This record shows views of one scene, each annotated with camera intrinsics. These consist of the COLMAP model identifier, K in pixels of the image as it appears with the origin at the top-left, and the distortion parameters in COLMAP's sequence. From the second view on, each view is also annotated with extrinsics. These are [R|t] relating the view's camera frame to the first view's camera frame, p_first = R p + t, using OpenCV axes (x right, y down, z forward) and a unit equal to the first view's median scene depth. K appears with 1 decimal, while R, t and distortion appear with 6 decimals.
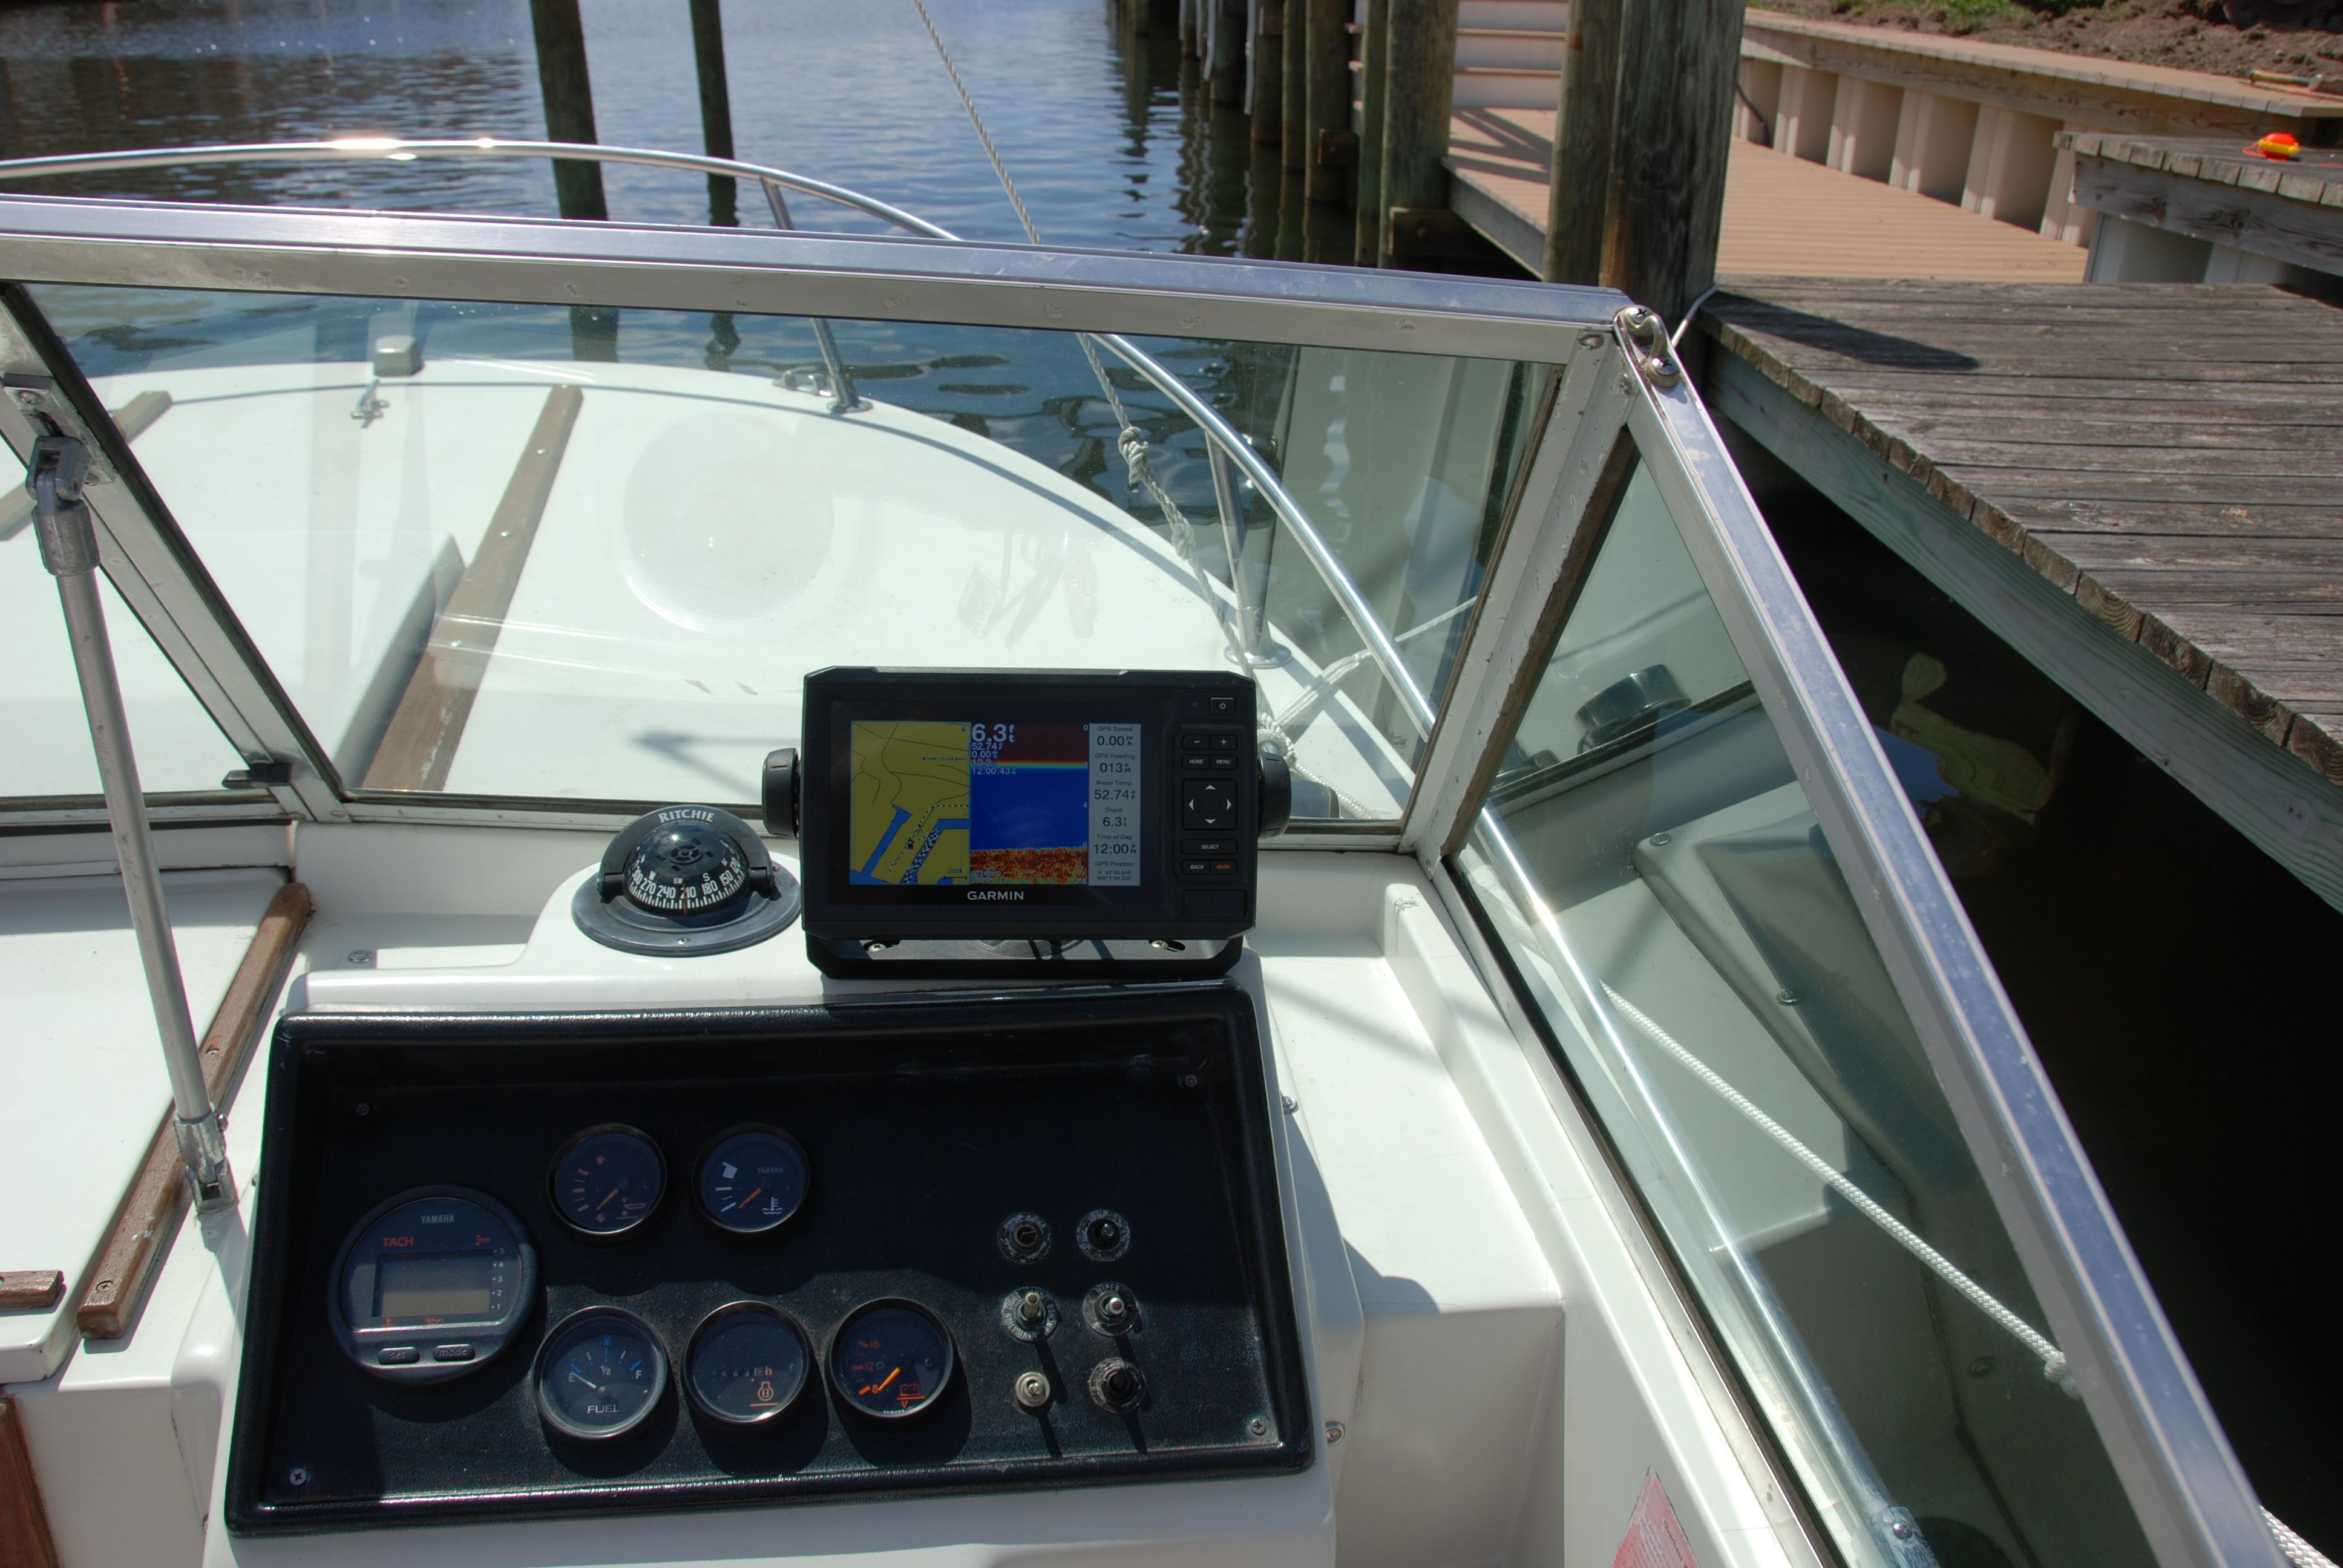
lens RADIAL K [[1830.0, 0, 1163.1], [0, 1830.0, 829.9], [0, 0, 1]] dist [-0.174321, 0.139778]
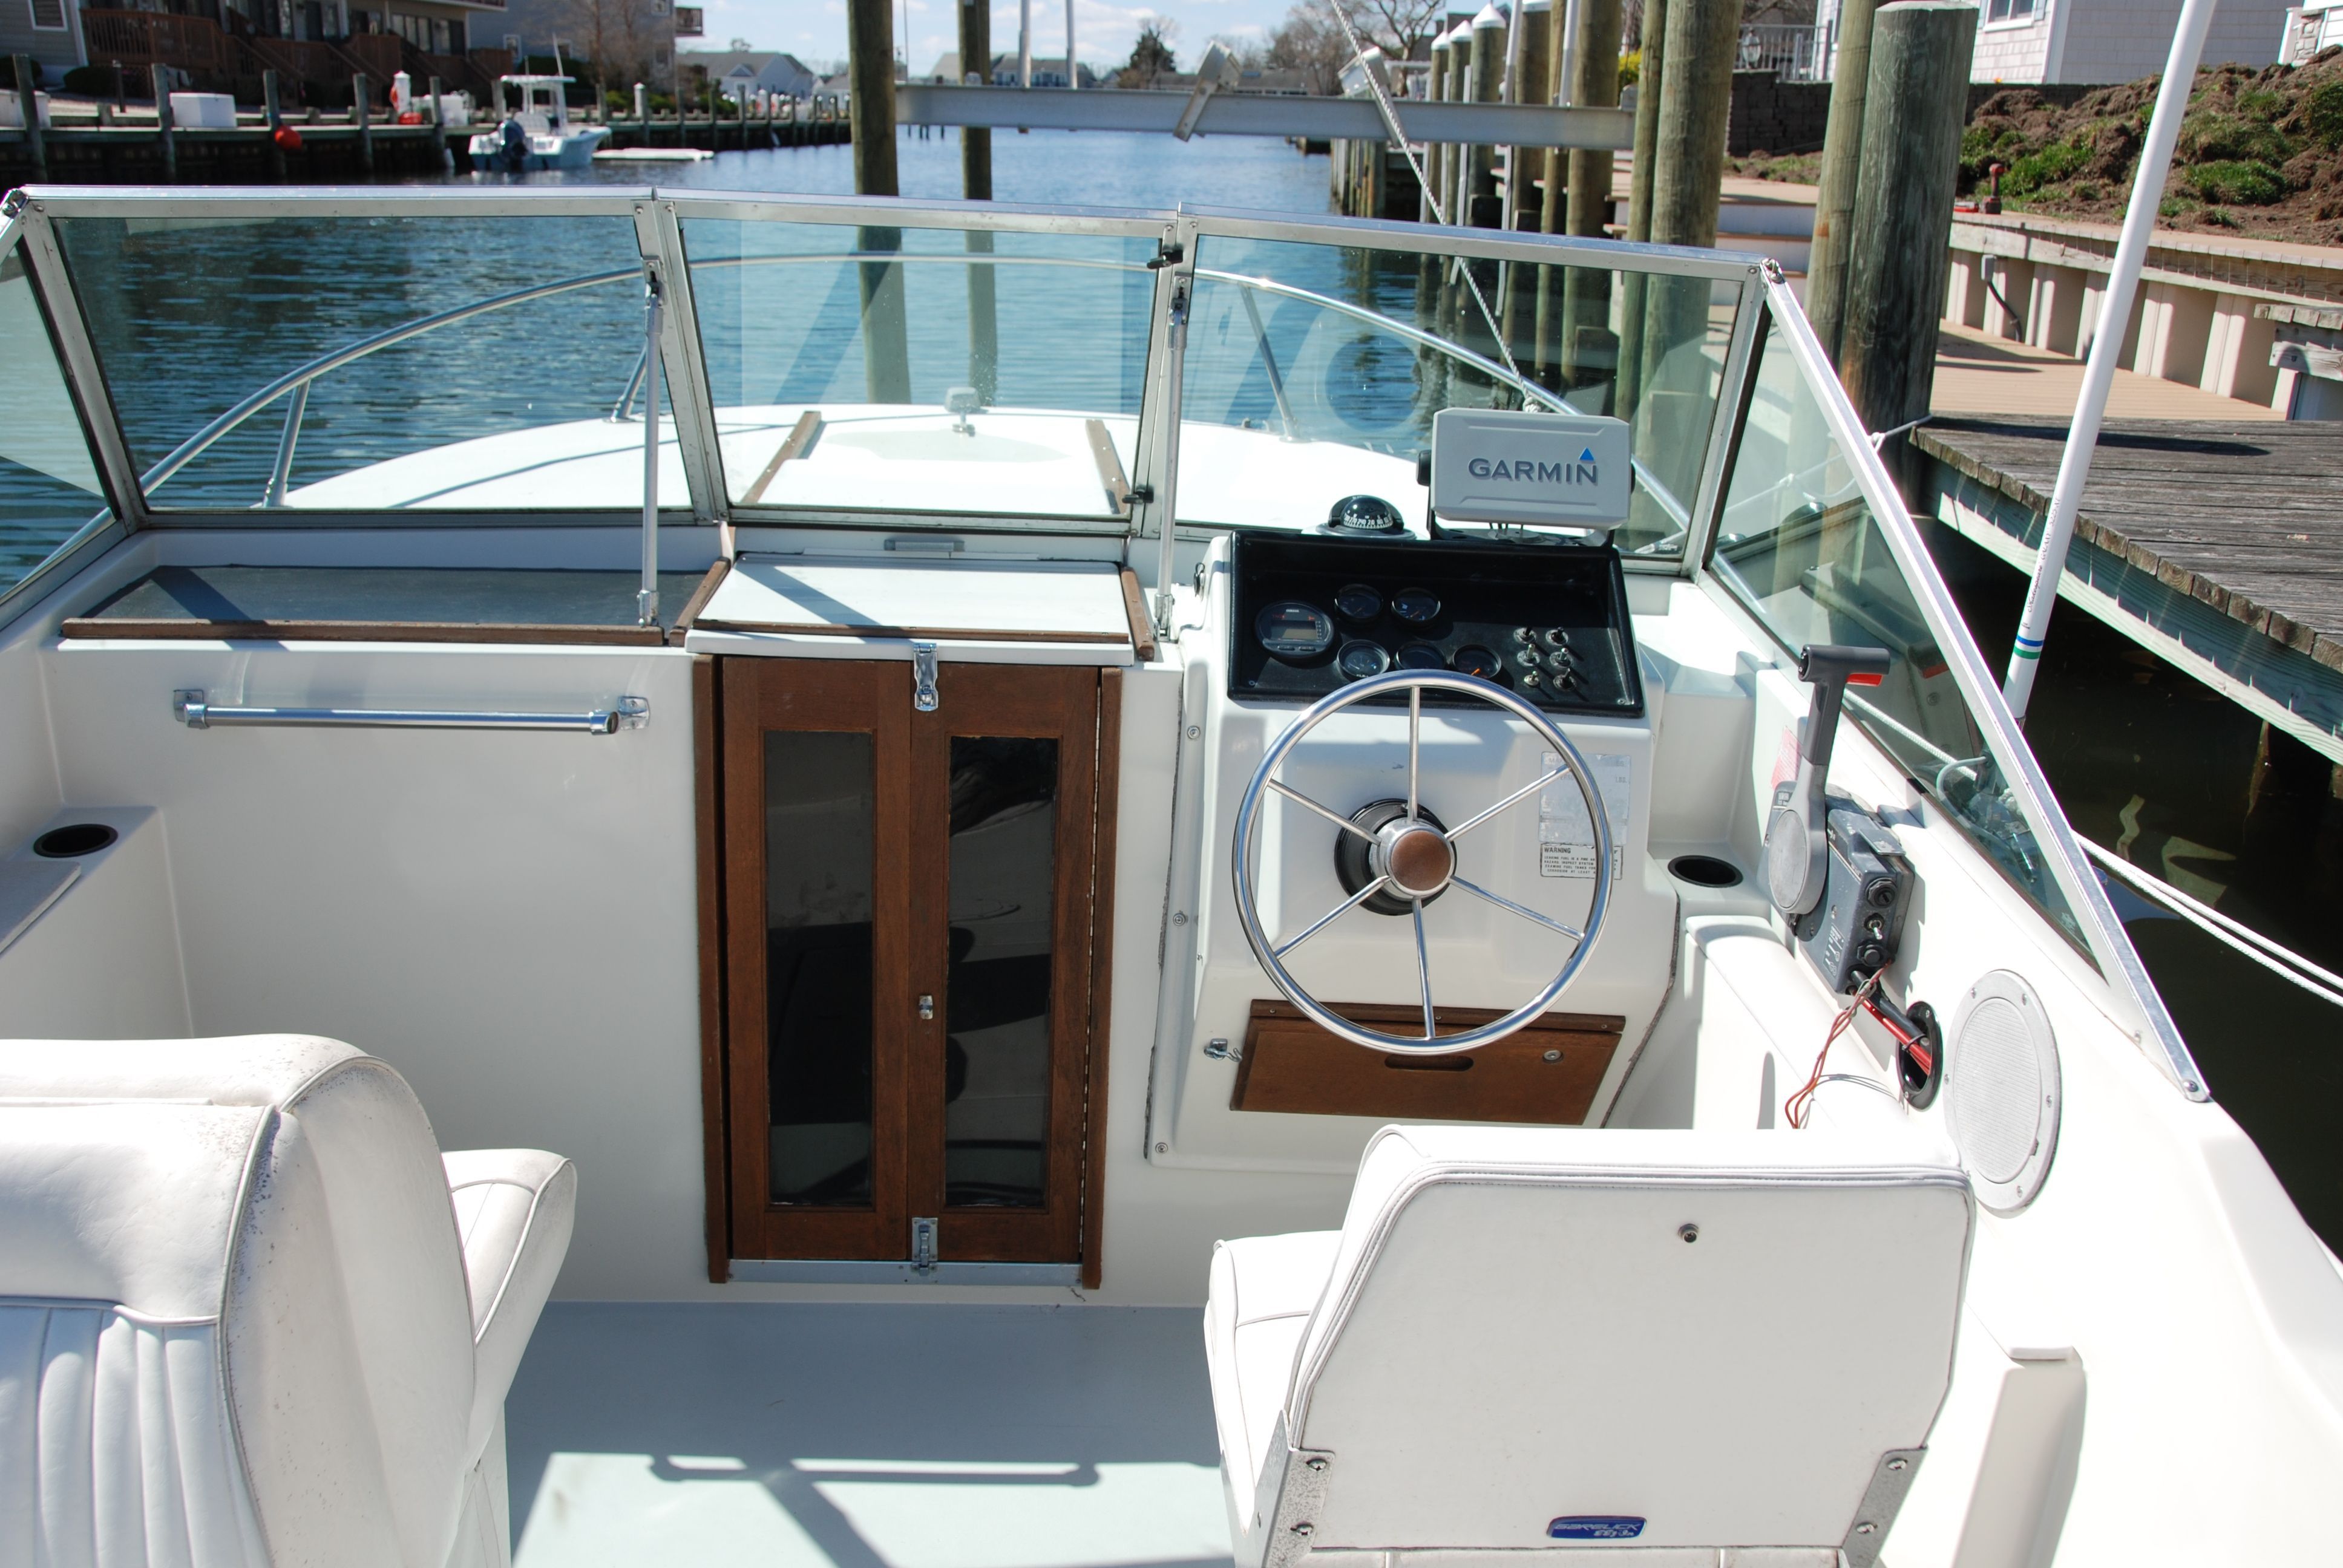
lens RADIAL K [[1968.1, 0, 1174.7], [0, 1968.1, 805.8], [0, 0, 1]] dist [-0.142825, 0.143044]
pose [[0.992862, 0.038886, -0.112748, -0.052634], [-0.054430, 0.988902, -0.138243, 0.185505], [0.106121, 0.143393, 0.983960, -0.350560]]
